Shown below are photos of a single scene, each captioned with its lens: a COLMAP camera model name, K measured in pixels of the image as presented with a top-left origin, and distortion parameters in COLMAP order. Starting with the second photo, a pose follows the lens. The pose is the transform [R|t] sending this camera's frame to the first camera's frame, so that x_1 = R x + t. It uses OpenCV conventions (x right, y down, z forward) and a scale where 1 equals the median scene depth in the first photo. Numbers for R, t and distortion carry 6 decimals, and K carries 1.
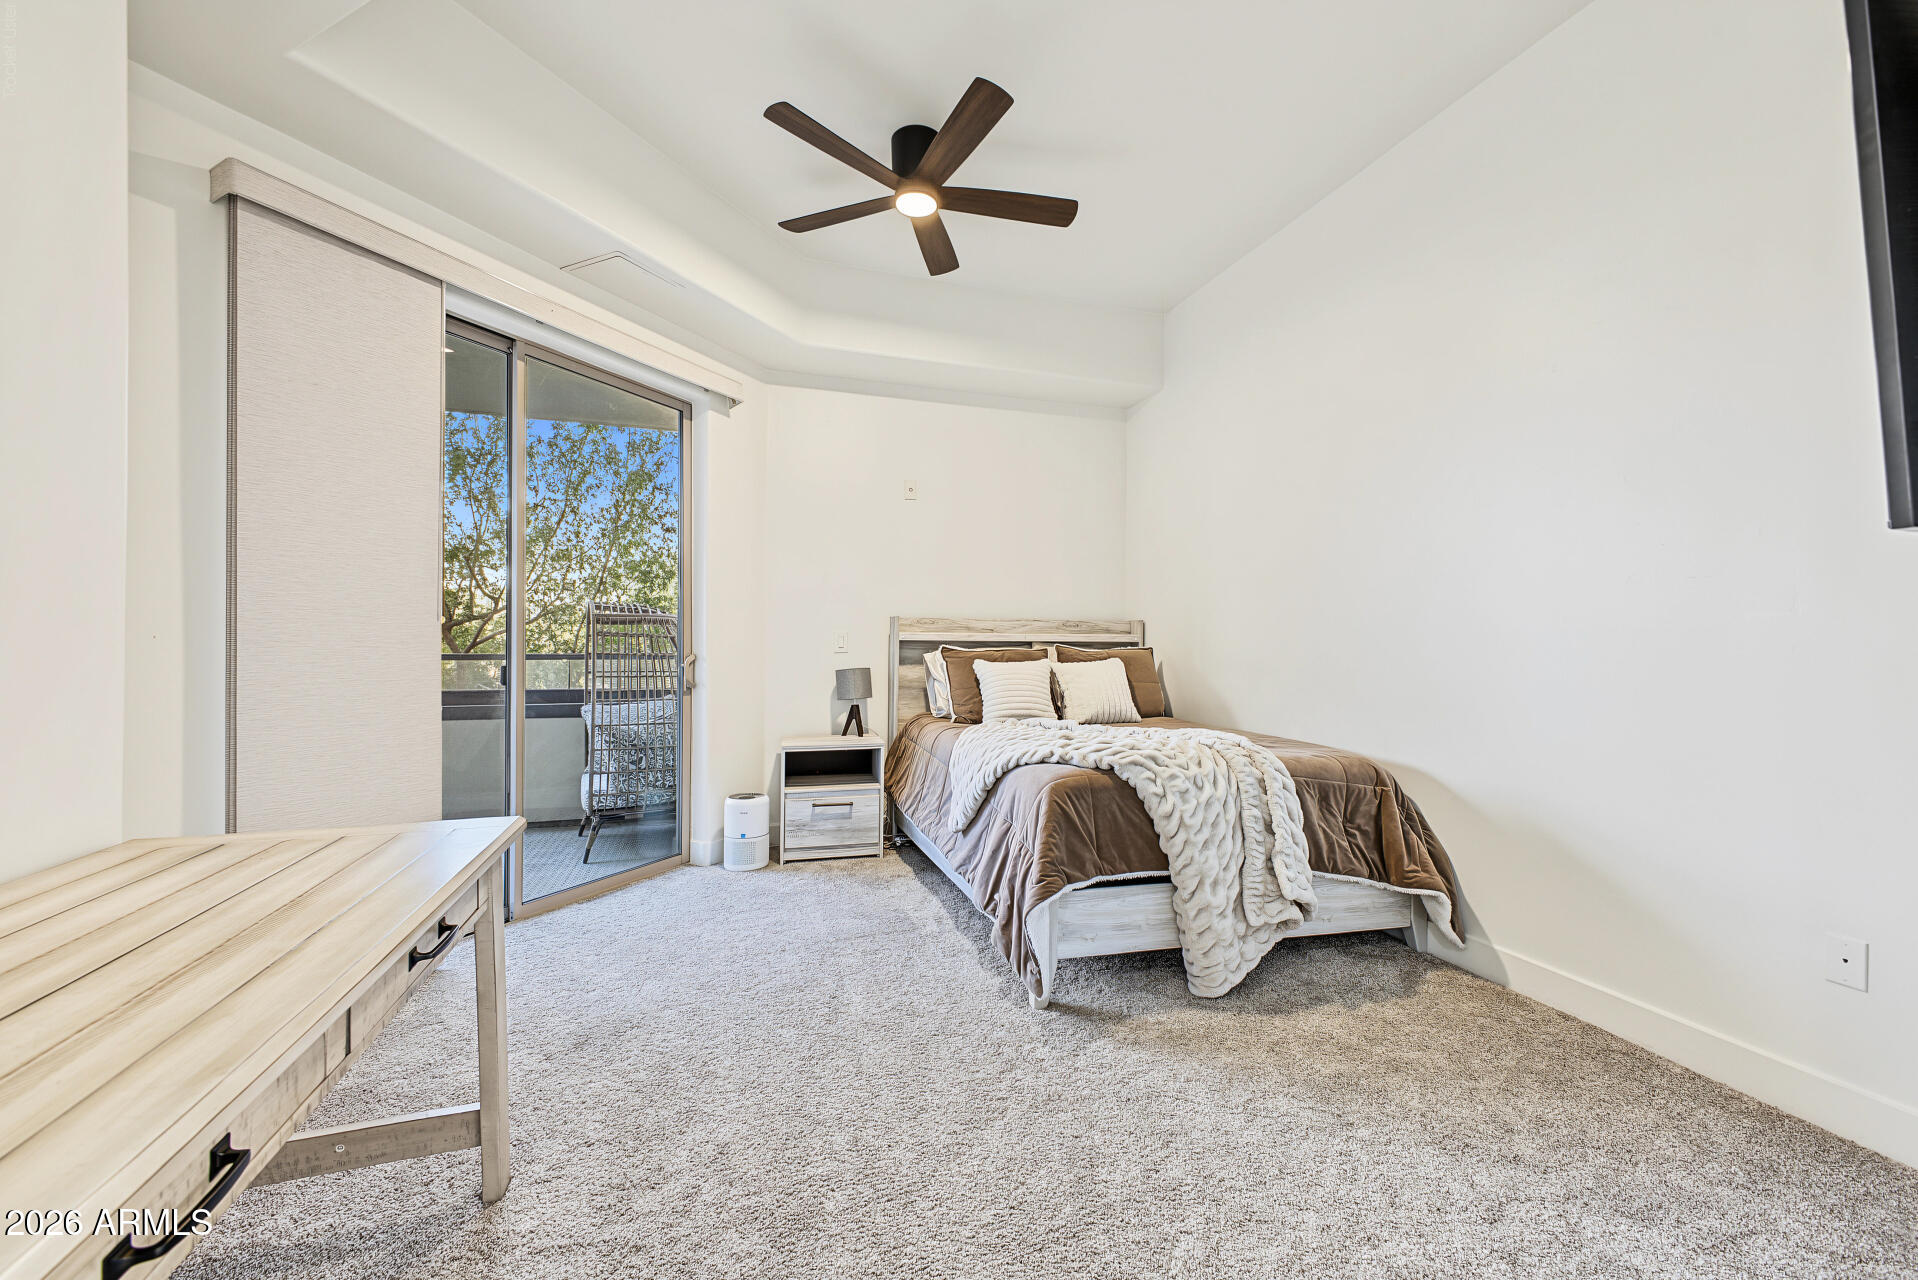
lens RADIAL K [[762.4, 0, 960.4], [0, 762.4, 646.8], [0, 0, 1]] dist [0.001573, 0.000058]
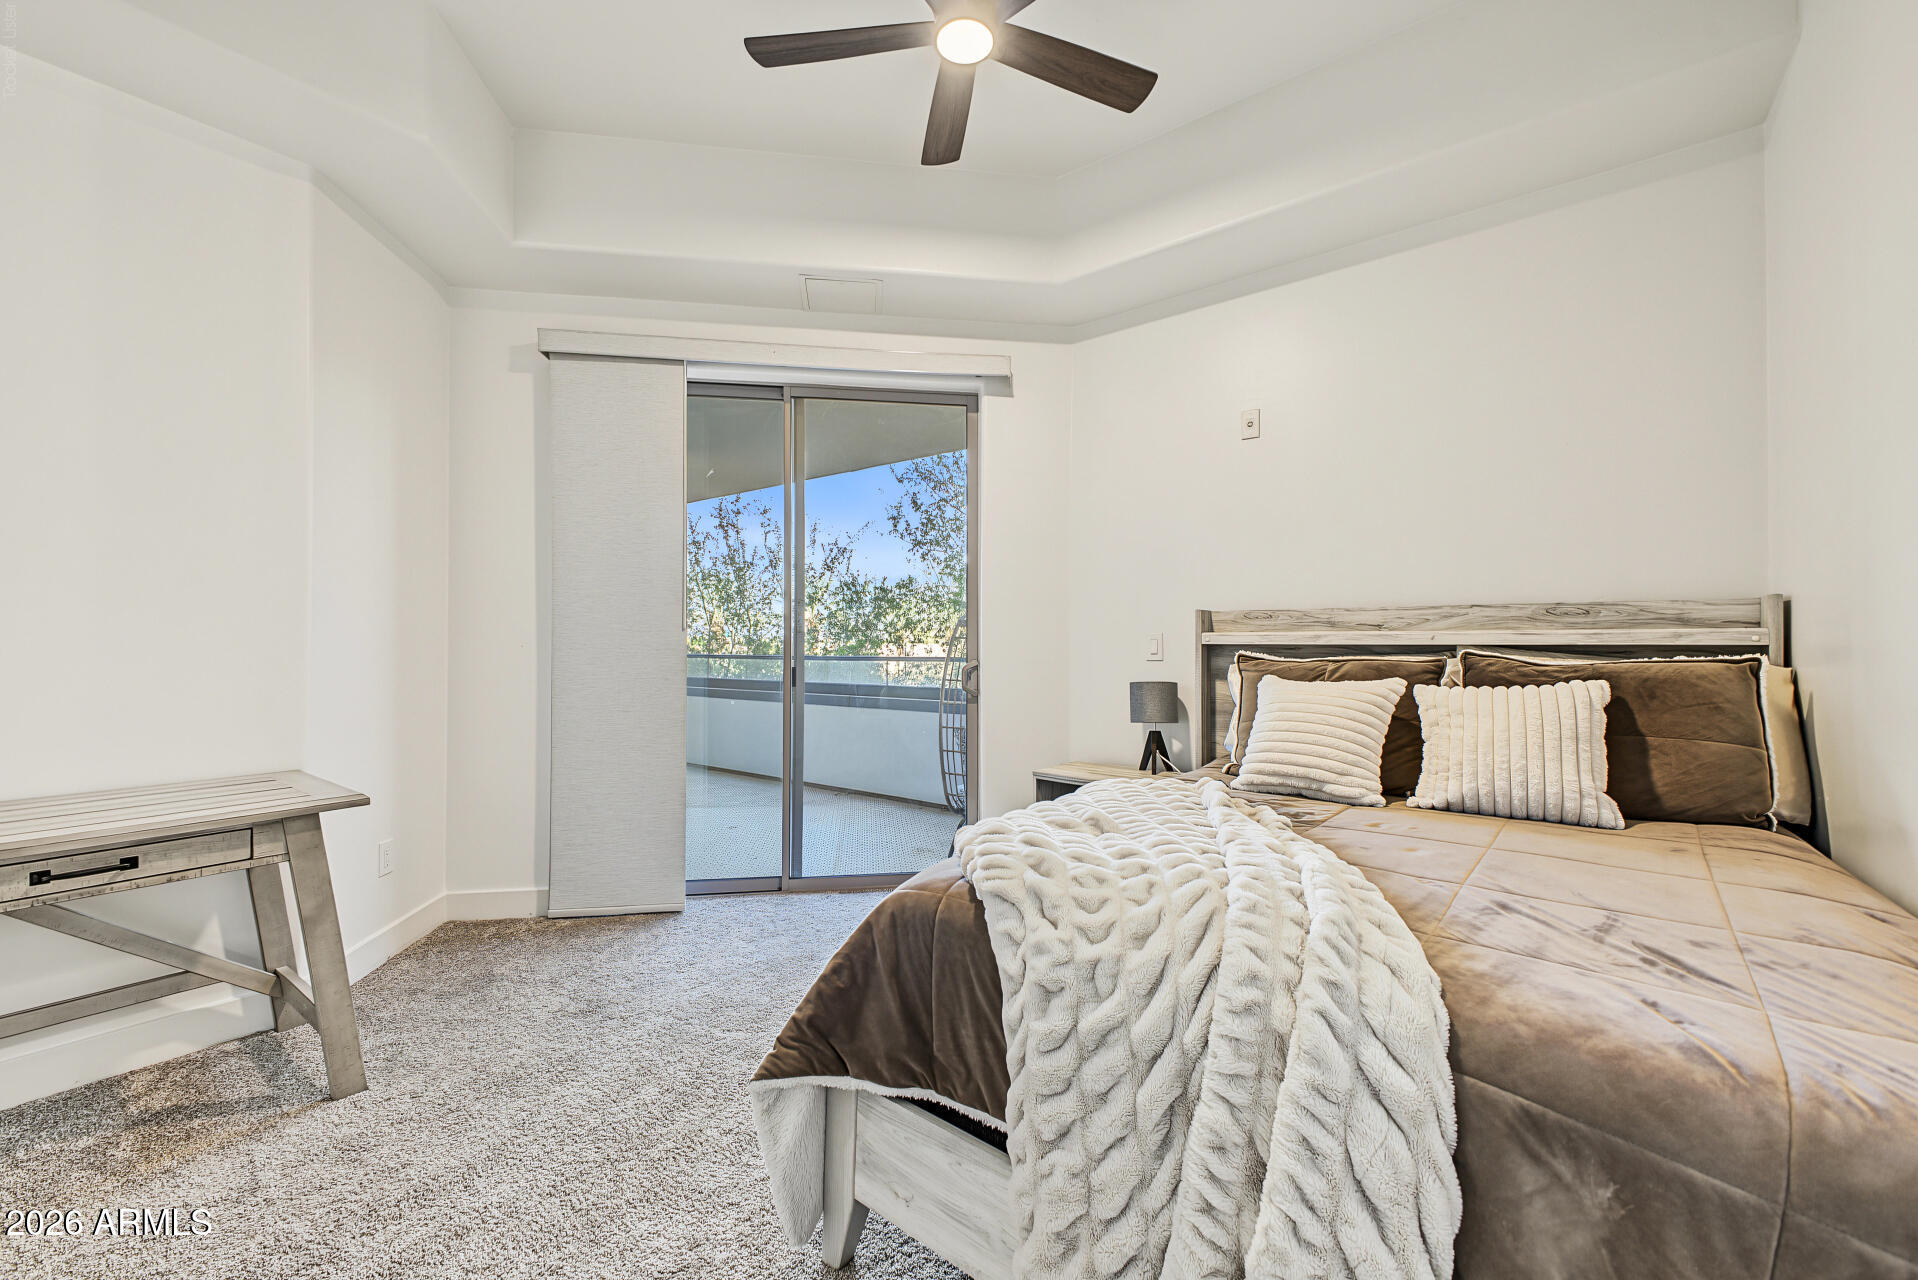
lens RADIAL K [[757.7, 0, 959.3], [0, 757.7, 636.2], [0, 0, 1]] dist [0.001117, -0.000064]
pose [[0.554610, -0.016253, -0.831952, 0.385764], [-0.006628, 0.999691, -0.023948, 0.002094], [0.832084, 0.018796, 0.554331, 0.443211]]
